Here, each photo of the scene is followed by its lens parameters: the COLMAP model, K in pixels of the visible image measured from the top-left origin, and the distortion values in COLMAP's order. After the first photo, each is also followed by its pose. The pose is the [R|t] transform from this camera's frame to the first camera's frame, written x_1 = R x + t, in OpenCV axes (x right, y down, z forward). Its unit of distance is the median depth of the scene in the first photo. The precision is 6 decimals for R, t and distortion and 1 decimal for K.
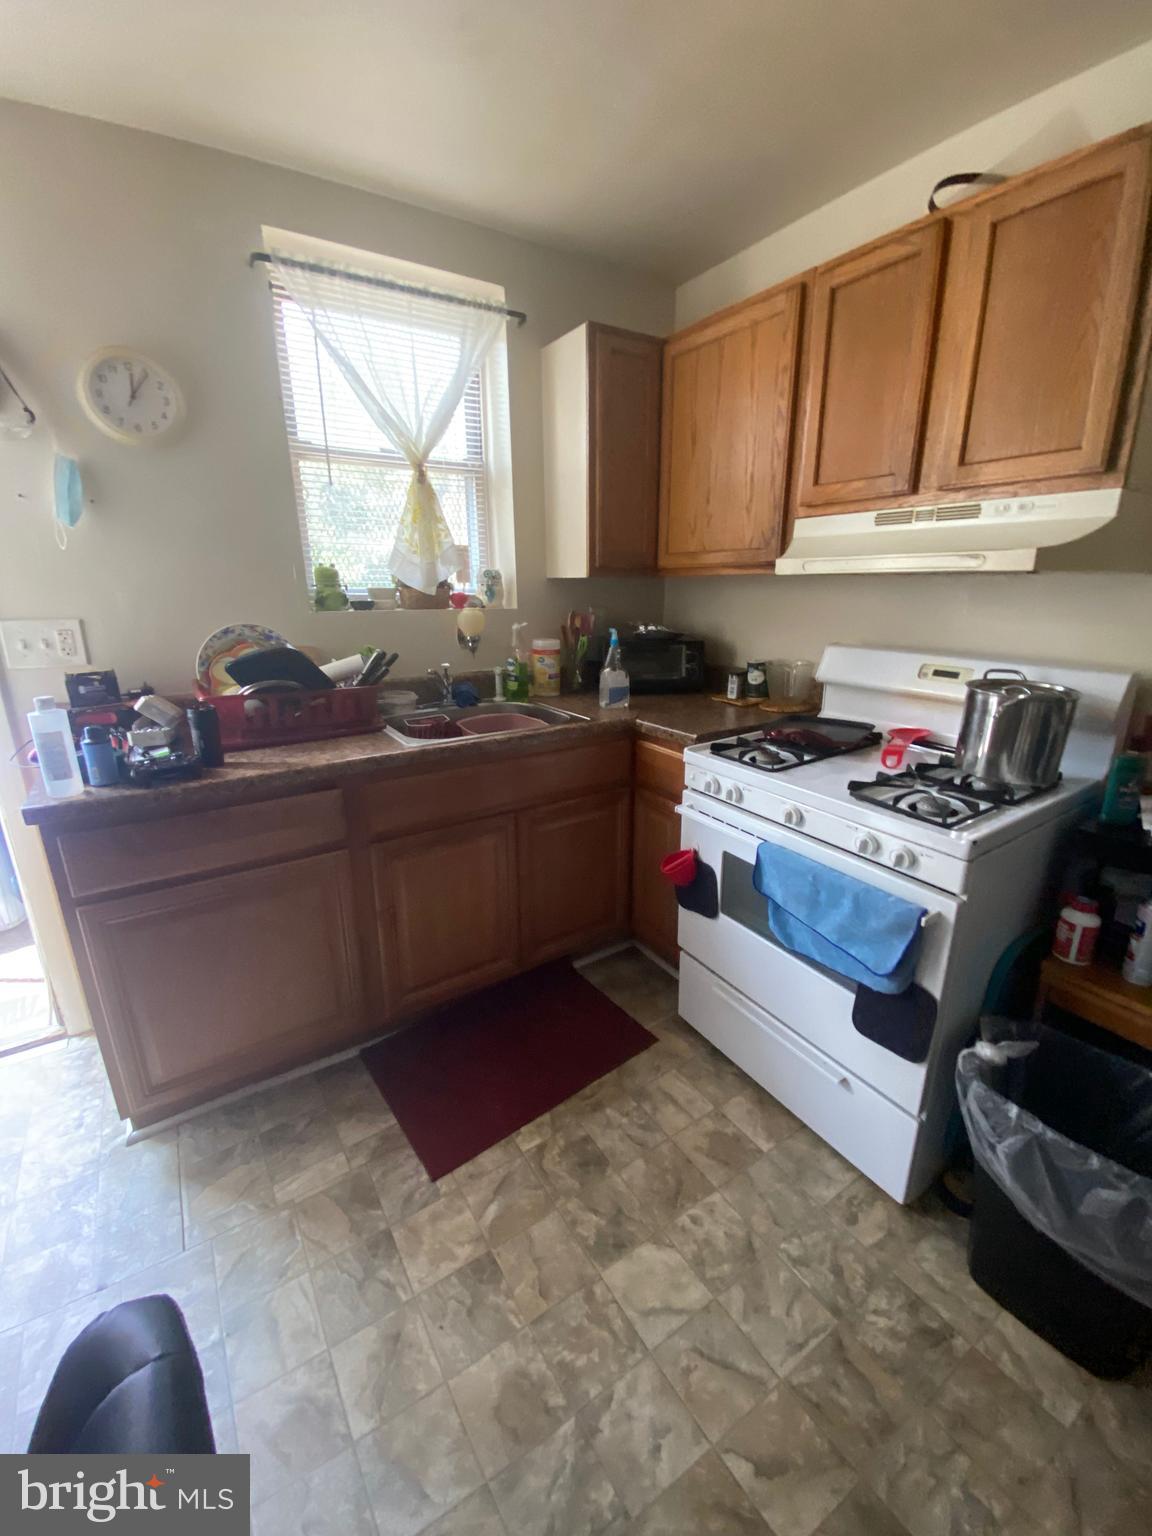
lens RADIAL K [[625.4, 0, 574.8], [0, 625.4, 758.8], [0, 0, 1]] dist [-0.002695, -0.000601]
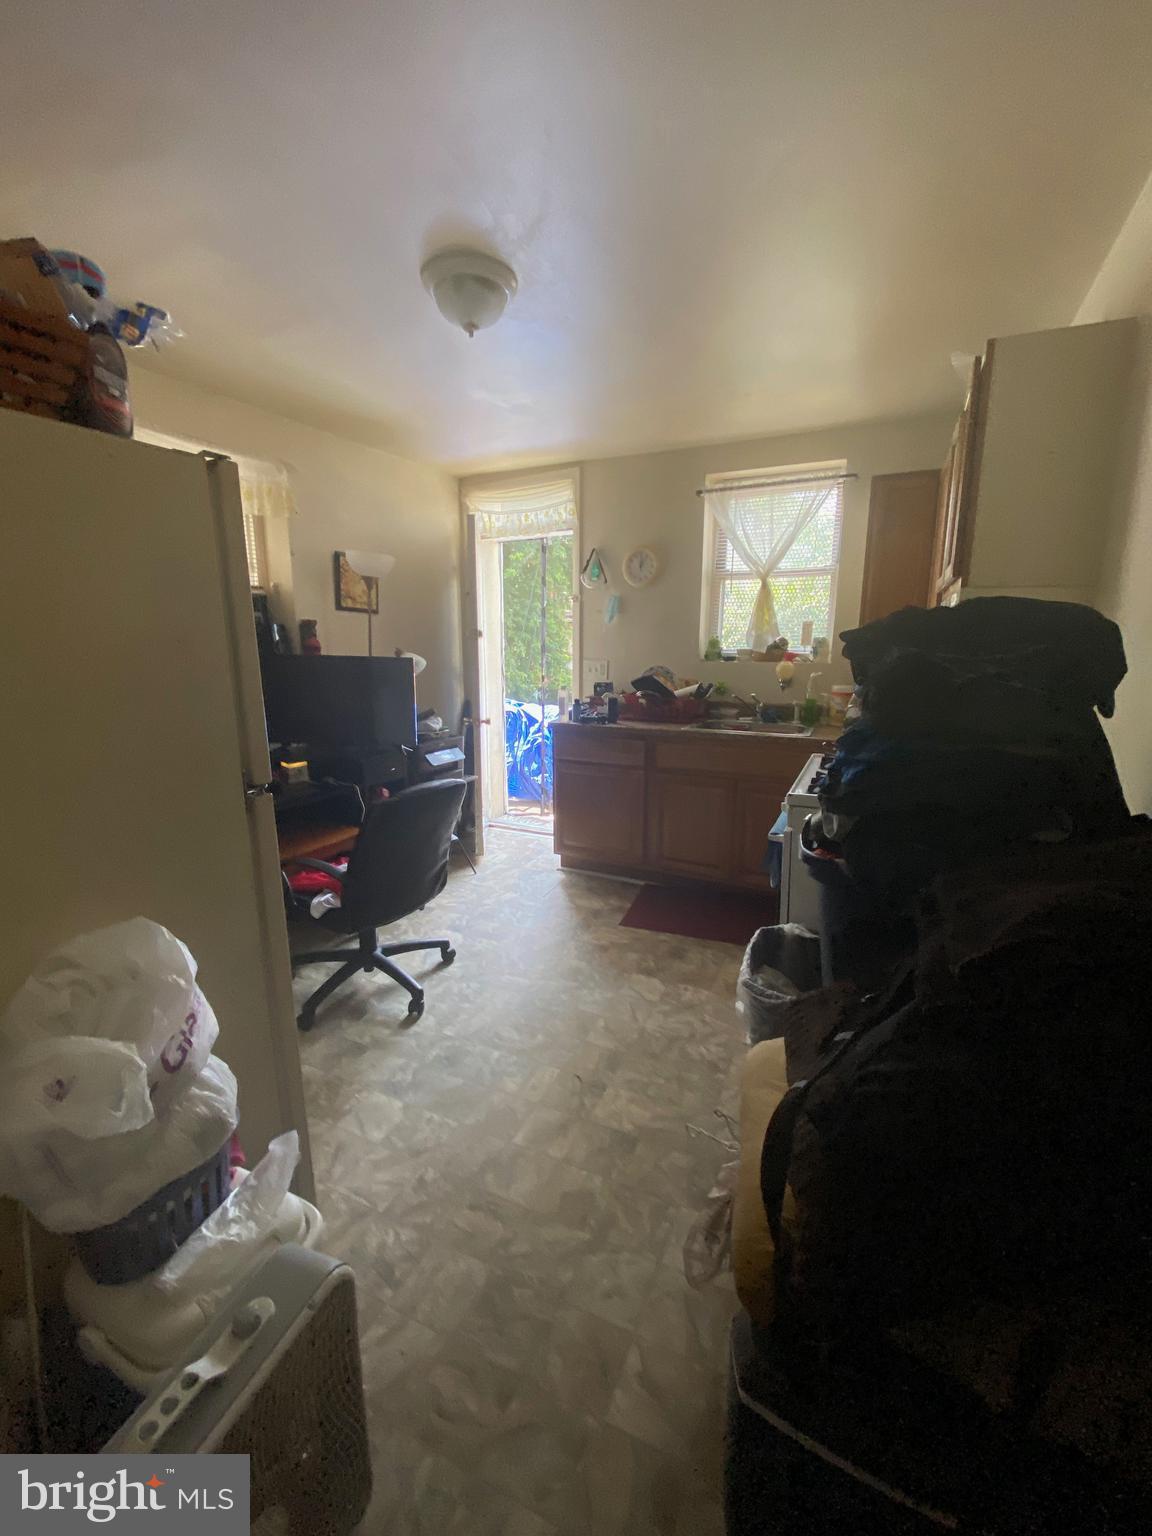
lens RADIAL K [[625.4, 0, 578.2], [0, 625.4, 771.2], [0, 0, 1]] dist [-0.002695, -0.000601]
pose [[0.505190, 0.170620, -0.845974, 1.275165], [-0.237616, 0.969873, 0.053712, 0.087107], [0.829652, 0.173882, 0.530512, -0.292065]]
